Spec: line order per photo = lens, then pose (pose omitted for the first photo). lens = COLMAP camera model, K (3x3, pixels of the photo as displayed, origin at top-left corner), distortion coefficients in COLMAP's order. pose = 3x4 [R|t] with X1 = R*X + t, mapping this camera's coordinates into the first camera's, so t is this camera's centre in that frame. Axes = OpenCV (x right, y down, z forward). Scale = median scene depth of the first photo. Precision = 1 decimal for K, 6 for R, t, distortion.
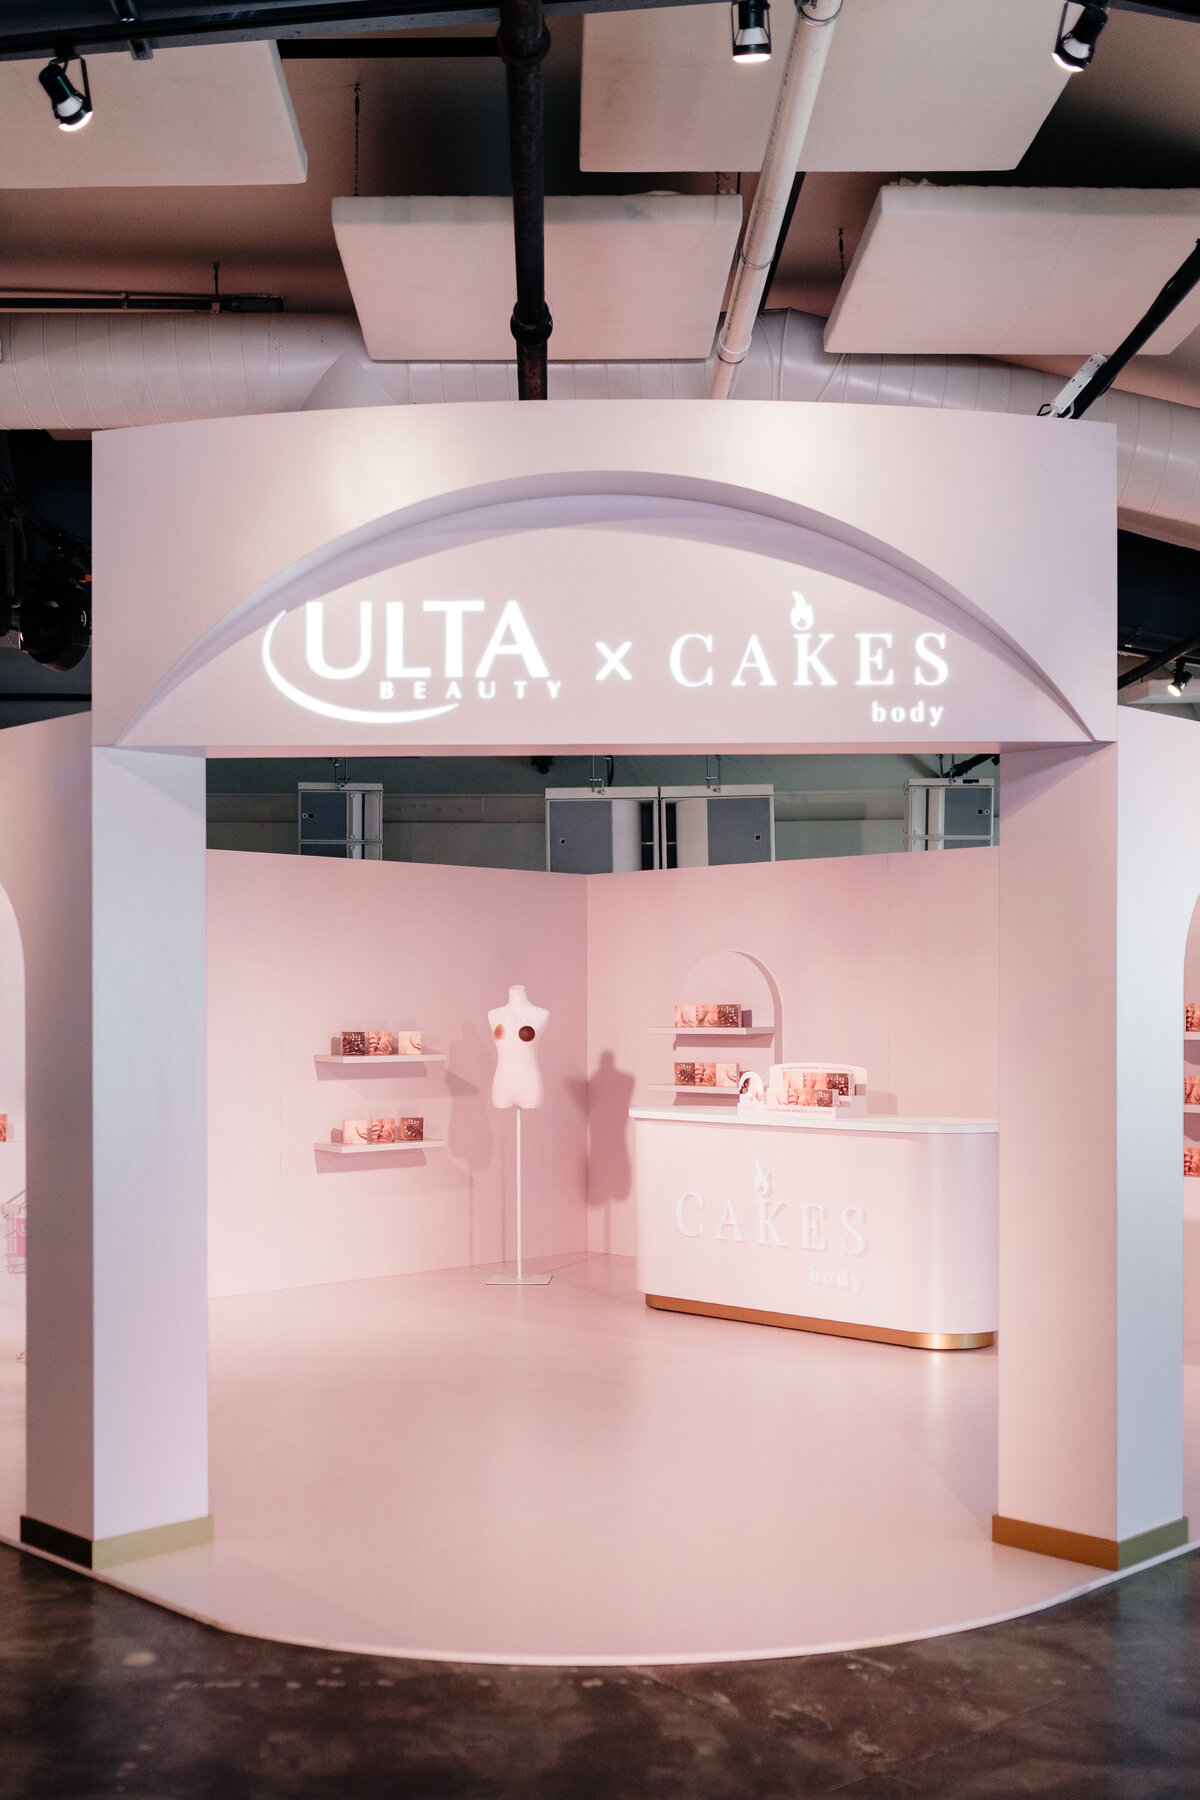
lens RADIAL K [[1998.1, 0, 557.6], [0, 1998.1, 980.1], [0, 0, 1]] dist [0.023989, 0.000000]
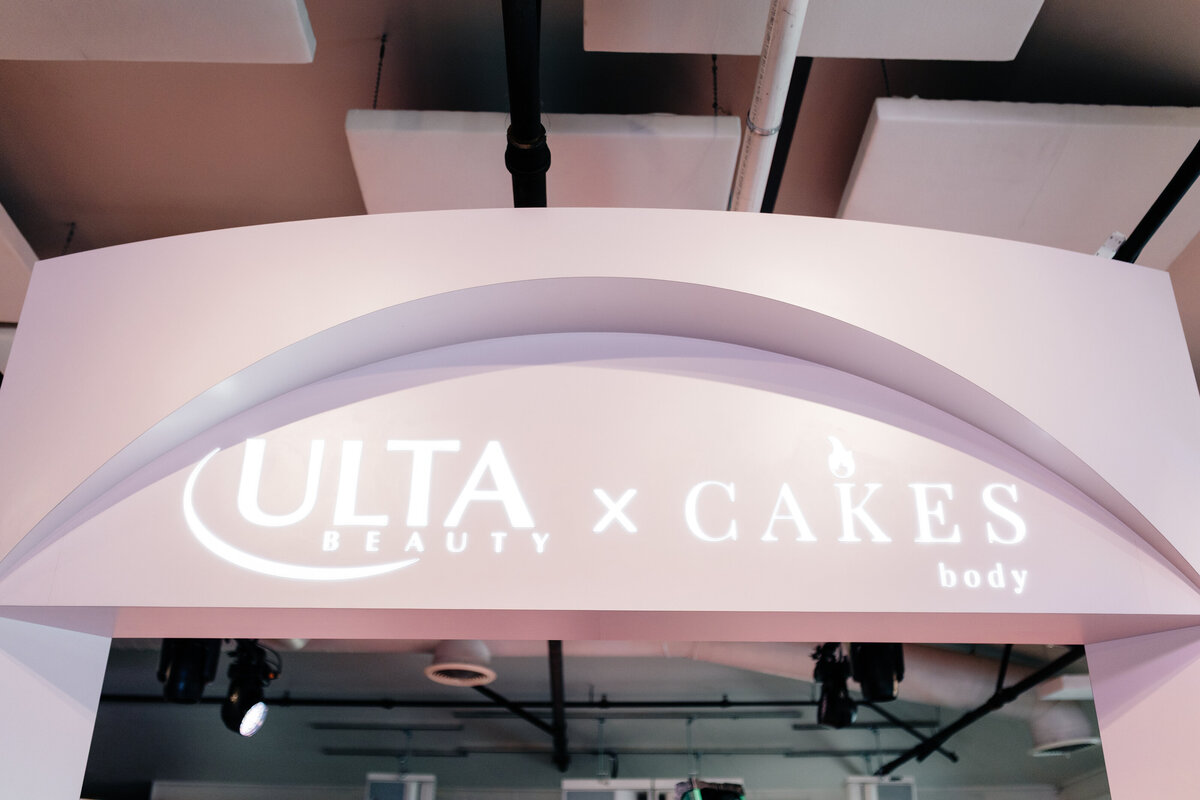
lens RADIAL K [[1138.6, 0, 606.1], [0, 1138.6, 393.9], [0, 0, 1]] dist [-0.002588, 0.000000]
pose [[0.999778, 0.016391, 0.013226, 0.017521], [-0.008931, 0.898653, -0.438569, 0.000905], [-0.019074, 0.438353, 0.898600, 0.563004]]
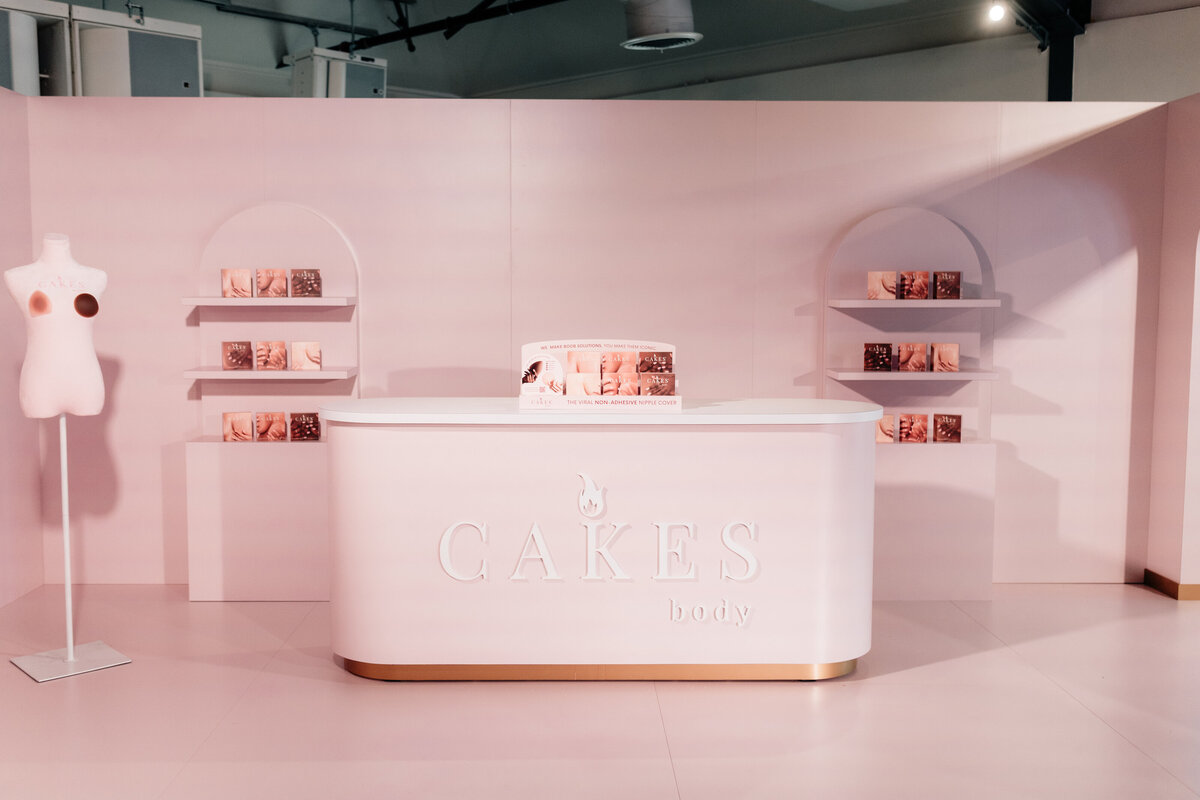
lens RADIAL K [[1138.6, 0, 600.7], [0, 1138.6, 386.5], [0, 0, 1]] dist [-0.002588, 0.000000]
pose [[0.678158, -0.053889, 0.732938, -0.349558], [-0.014512, 0.996132, 0.086667, 0.035813], [-0.734773, -0.069410, 0.674752, 1.191223]]
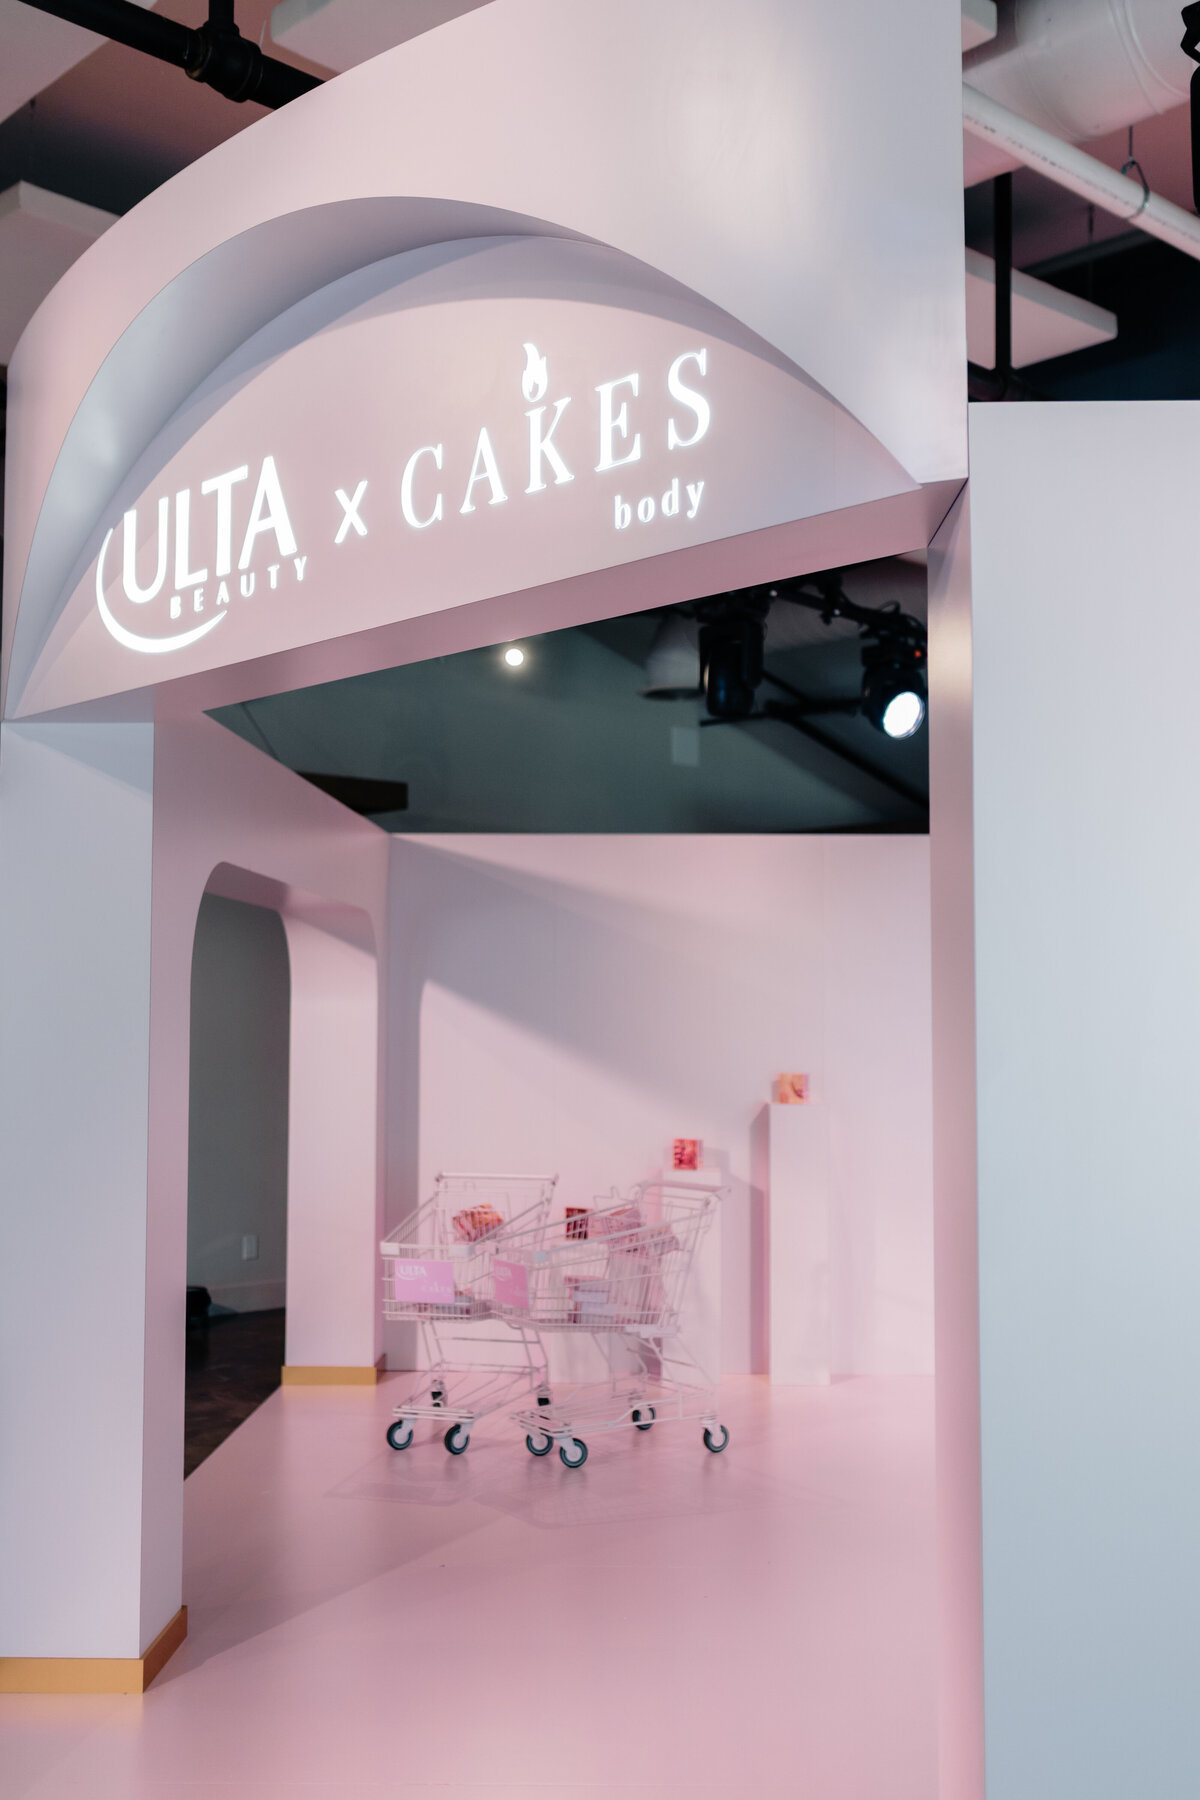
lens RADIAL K [[1825.3, 0, 606.5], [0, 1825.3, 903.8], [0, 0, 1]] dist [-0.014396, 0.000000]
pose [[0.695900, -0.037784, -0.717144, 0.525594], [0.004933, 0.998843, -0.047839, 0.002707], [0.718122, 0.029753, 0.695281, 0.636550]]
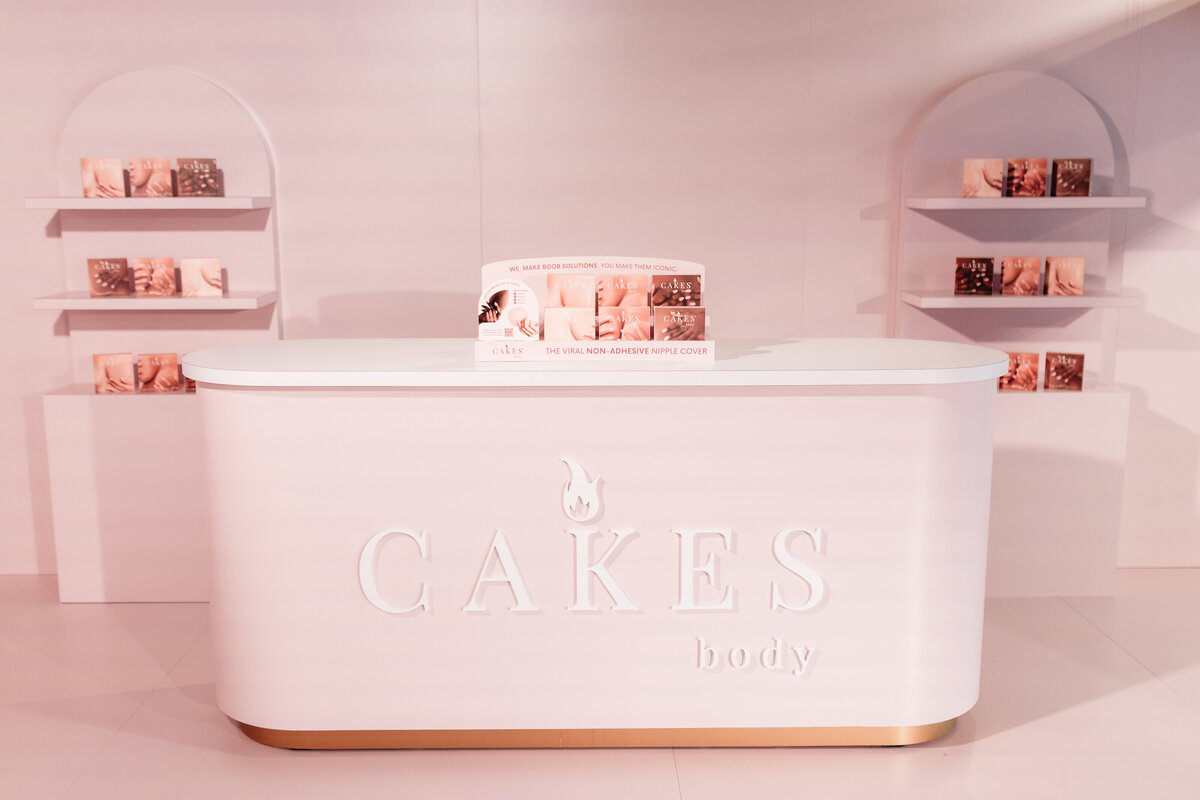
lens RADIAL K [[1138.6, 0, 607.9], [0, 1138.6, 401.8], [0, 0, 1]] dist [-0.002588, 0.000000]
pose [[0.682209, -0.126084, 0.720203, -0.167862], [-0.010860, 0.983163, 0.182407, 0.040641], [-0.731076, -0.132261, 0.669354, 1.347207]]
